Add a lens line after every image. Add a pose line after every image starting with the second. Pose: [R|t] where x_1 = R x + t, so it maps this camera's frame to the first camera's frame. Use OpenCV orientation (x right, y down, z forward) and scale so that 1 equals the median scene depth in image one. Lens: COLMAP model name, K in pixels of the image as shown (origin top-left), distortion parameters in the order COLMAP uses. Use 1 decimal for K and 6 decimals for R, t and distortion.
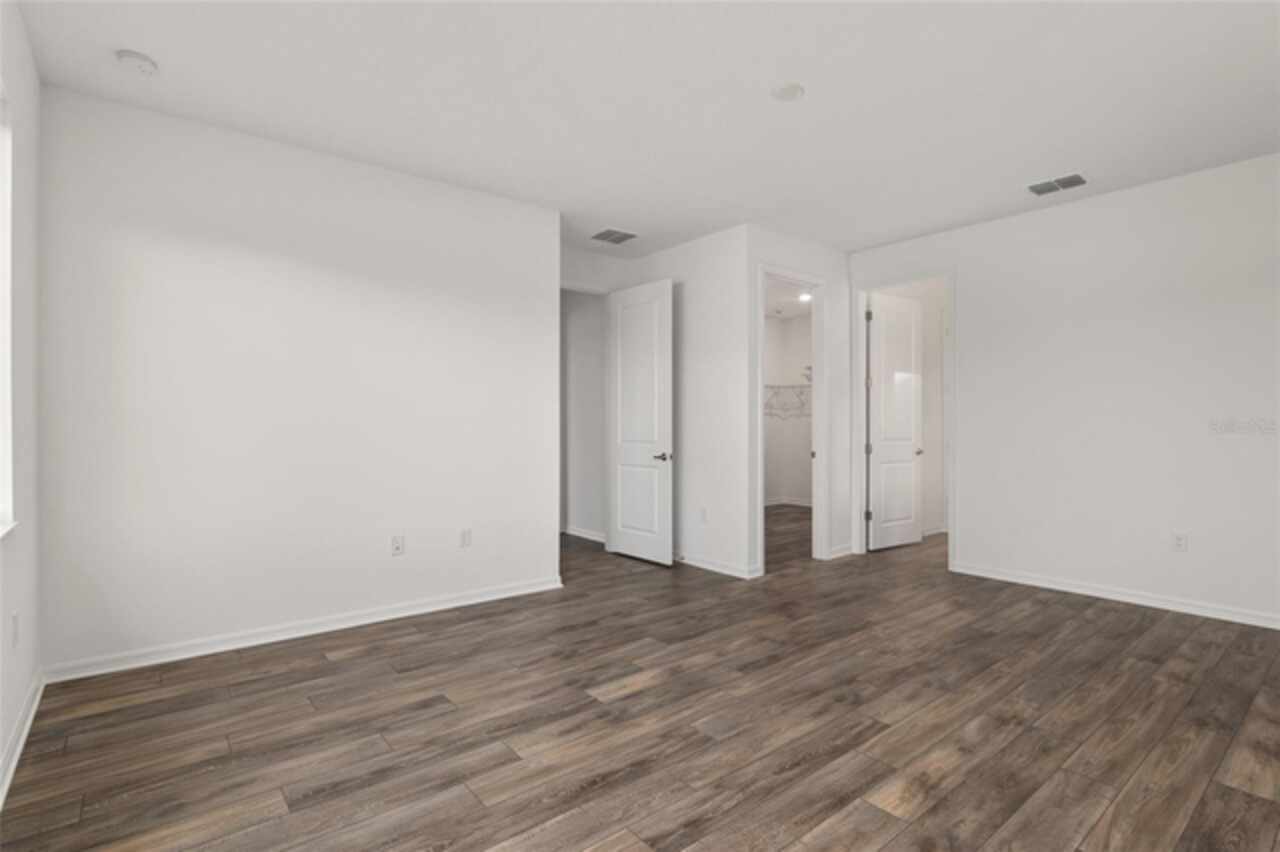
lens RADIAL K [[616.9, 0, 638.6], [0, 616.9, 425.7], [0, 0, 1]] dist [-0.004303, -0.000175]
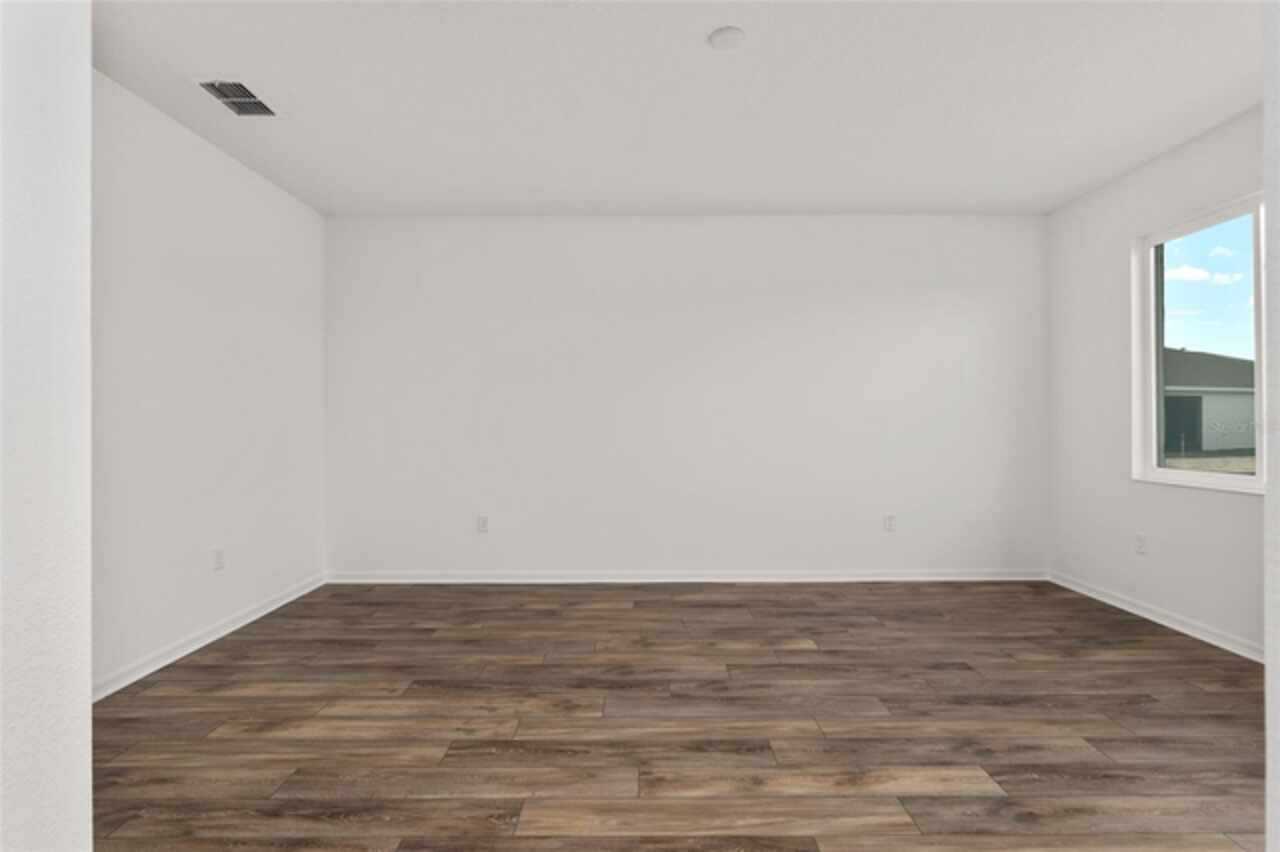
lens RADIAL K [[598.8, 0, 638.1], [0, 598.8, 423.5], [0, 0, 1]] dist [-0.003419, -0.000045]
pose [[-0.780630, 0.003966, 0.624980, -0.183597], [0.005609, 0.999984, 0.000661, -0.004831], [-0.624968, 0.004022, -0.780640, 1.761358]]
